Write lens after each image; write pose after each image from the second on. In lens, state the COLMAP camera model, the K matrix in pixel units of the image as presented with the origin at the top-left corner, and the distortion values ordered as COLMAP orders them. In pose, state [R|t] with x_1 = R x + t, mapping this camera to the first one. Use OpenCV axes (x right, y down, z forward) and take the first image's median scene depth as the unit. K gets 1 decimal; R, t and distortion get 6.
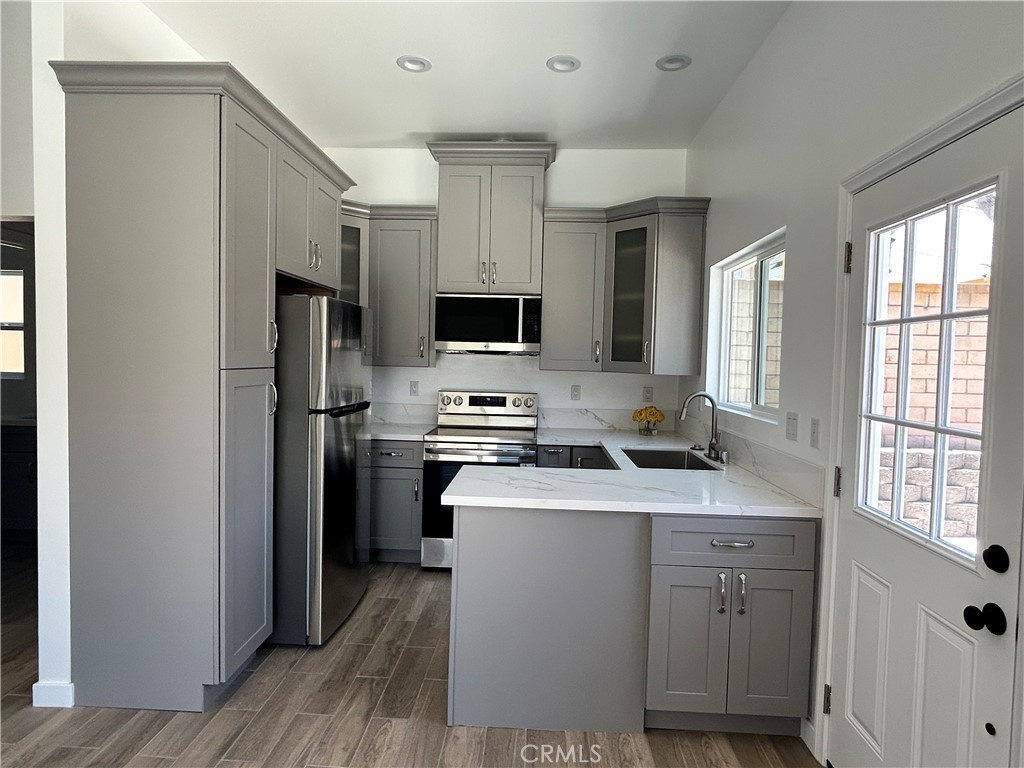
lens RADIAL K [[602.2, 0, 507.5], [0, 602.2, 381.6], [0, 0, 1]] dist [0.001618, -0.001428]
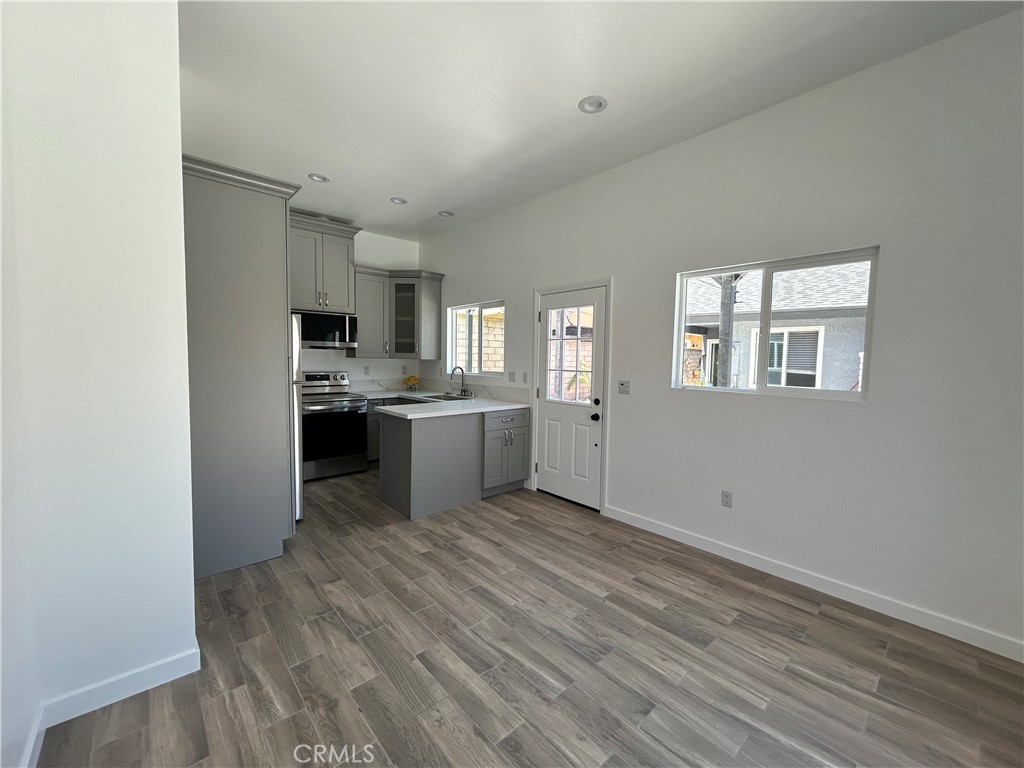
lens RADIAL K [[413.8, 0, 510.2], [0, 413.8, 382.0], [0, 0, 1]] dist [-0.003354, 0.001346]
pose [[0.711225, -0.053225, 0.700947, -0.693708], [0.028729, 0.998497, 0.046669, 0.010878], [-0.702378, -0.013054, 0.711685, -0.245033]]
